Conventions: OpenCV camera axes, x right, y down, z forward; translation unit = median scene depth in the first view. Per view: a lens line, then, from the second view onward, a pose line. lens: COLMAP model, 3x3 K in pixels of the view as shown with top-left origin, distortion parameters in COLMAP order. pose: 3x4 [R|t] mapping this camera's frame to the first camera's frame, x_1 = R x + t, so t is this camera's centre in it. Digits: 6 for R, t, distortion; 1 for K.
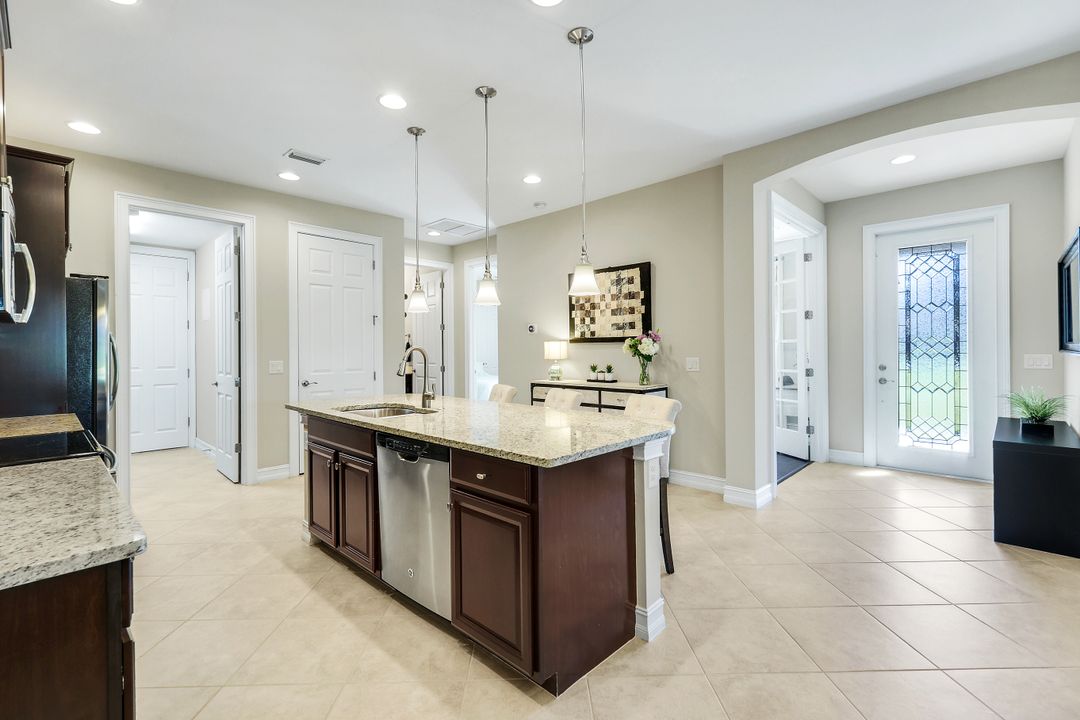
lens RADIAL K [[476.0, 0, 538.1], [0, 476.0, 353.4], [0, 0, 1]] dist [0.002171, -0.001103]
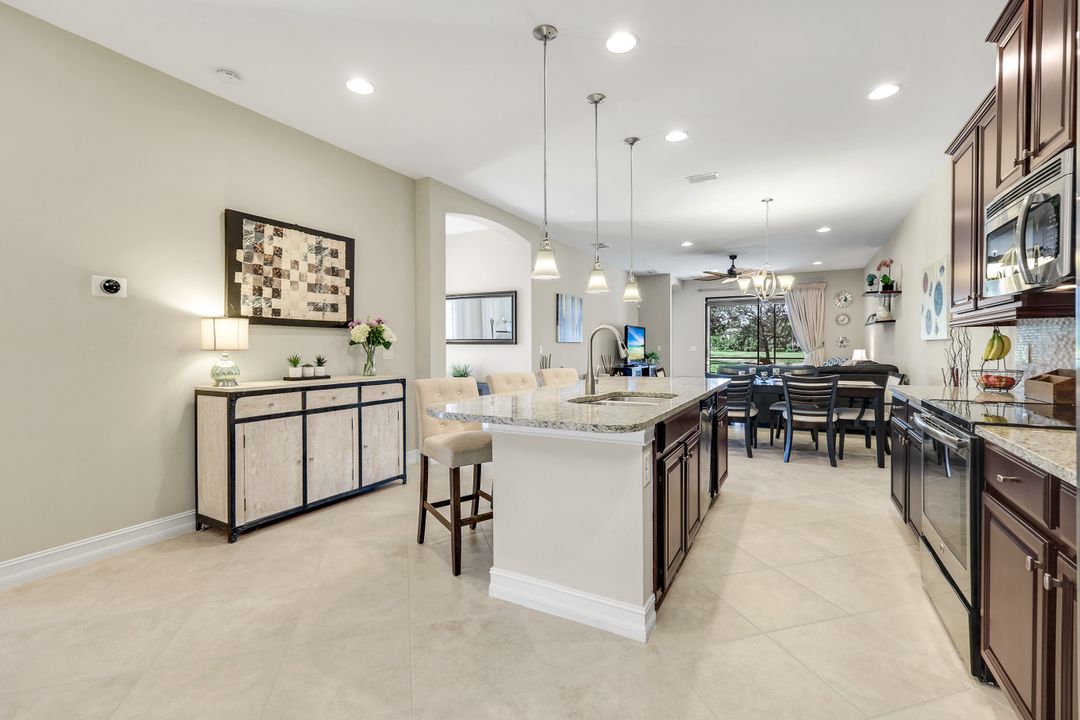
lens RADIAL K [[476.0, 0, 543.5], [0, 476.0, 352.1], [0, 0, 1]] dist [0.002171, -0.001103]
pose [[-0.271035, -0.002872, 0.962565, -0.687484], [0.012127, 0.999906, 0.006398, 0.017363], [-0.962493, 0.013407, -0.270975, 0.855070]]
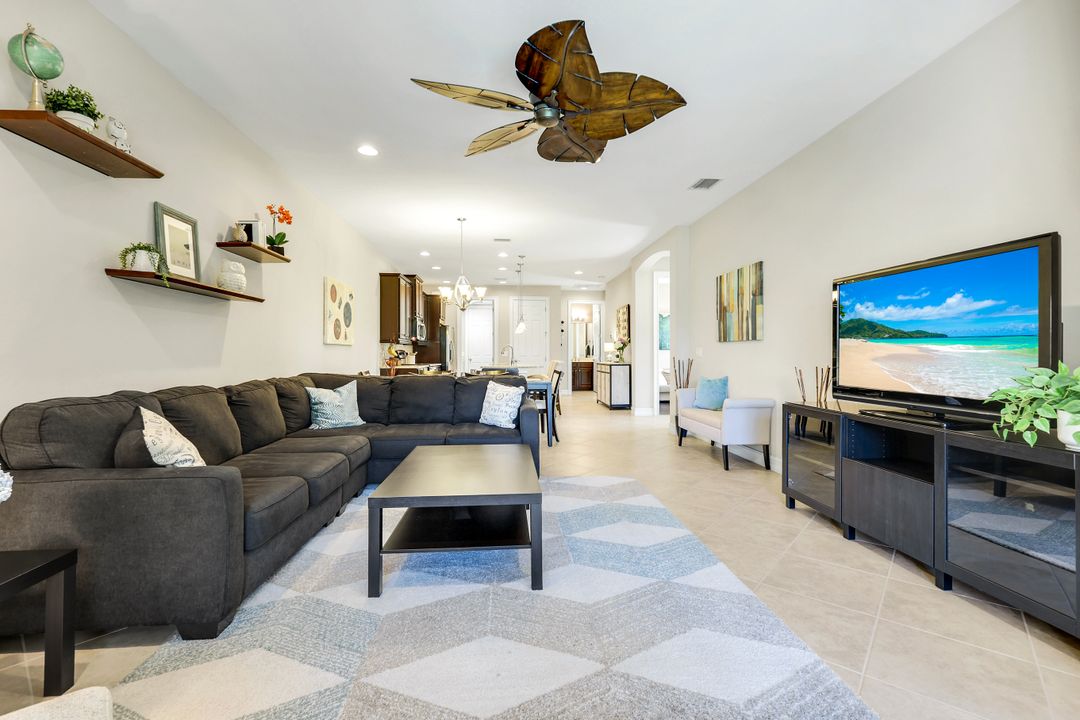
lens RADIAL K [[476.0, 0, 539.6], [0, 476.0, 354.6], [0, 0, 1]] dist [0.002171, -0.001103]
pose [[0.750428, 0.007561, -0.660909, 1.251290], [-0.010133, 0.999949, -0.000066, 0.029548], [0.660874, 0.006746, 0.750466, -0.776772]]
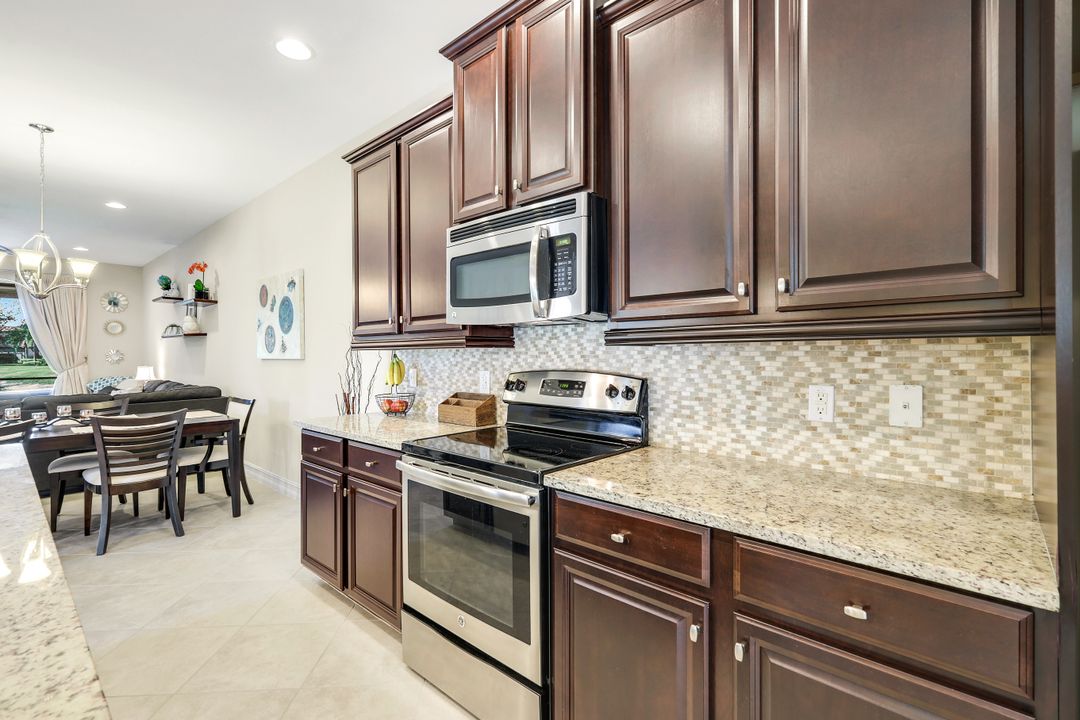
lens RADIAL K [[492.5, 0, 543.4], [0, 492.5, 355.5], [0, 0, 1]] dist [0.004361, -0.000922]
pose [[-0.999256, 0.011529, -0.036817, -0.430953], [0.011155, 0.999884, 0.010350, -0.002452], [0.036932, 0.009932, -0.999268, 0.770903]]
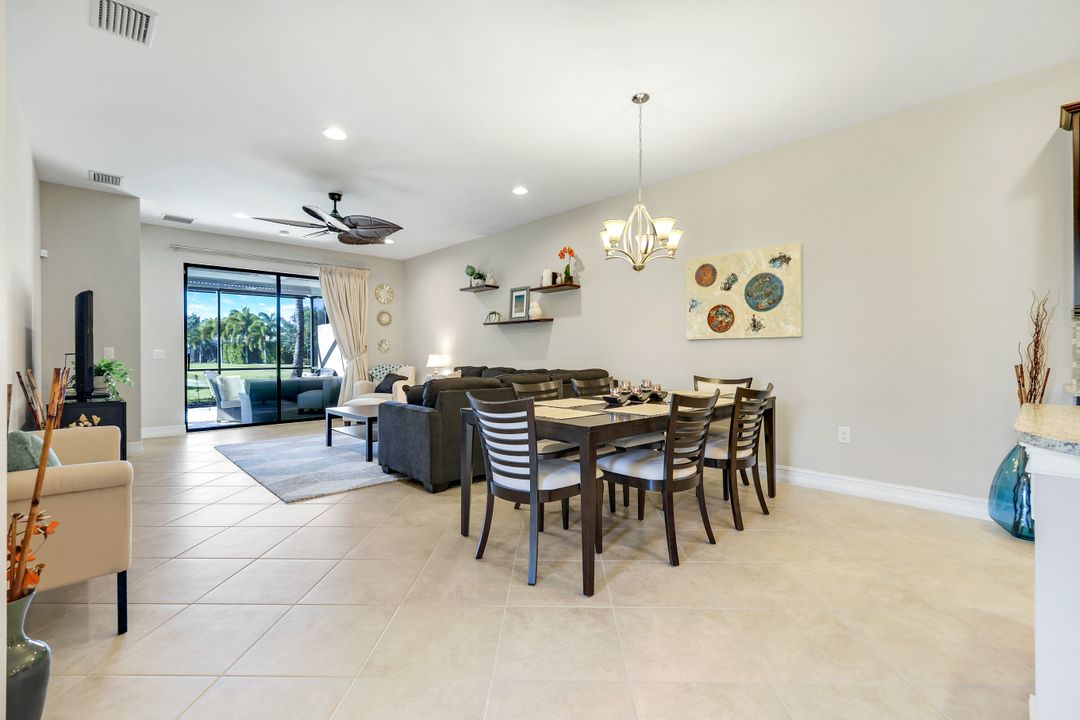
lens RADIAL K [[476.0, 0, 542.8], [0, 476.0, 355.7], [0, 0, 1]] dist [0.002171, -0.001103]
pose [[-0.999115, 0.011514, 0.040463, 0.369790], [0.011955, 0.999872, 0.010670, 0.027174], [-0.040335, 0.011144, -0.999124, 0.715813]]
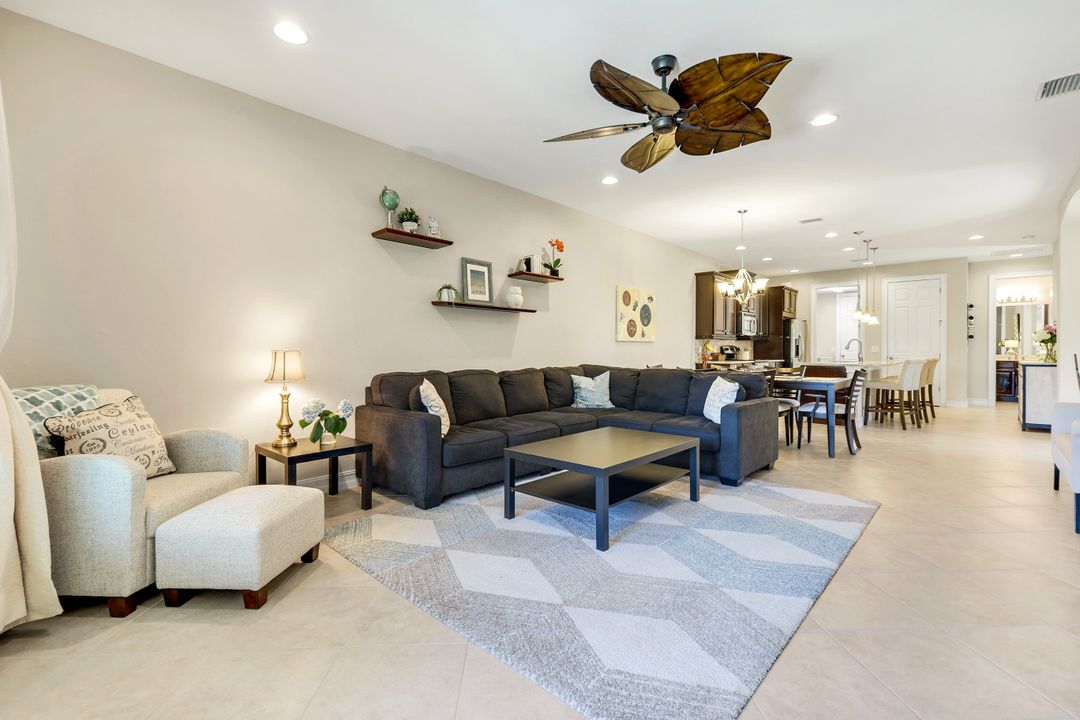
lens RADIAL K [[476.0, 0, 541.6], [0, 476.0, 353.6], [0, 0, 1]] dist [0.002171, -0.001103]
pose [[0.027949, 0.015178, -0.999494, 1.479578], [-0.007955, 0.999856, 0.014961, 0.026451], [0.999578, 0.007533, 0.028065, -0.517097]]
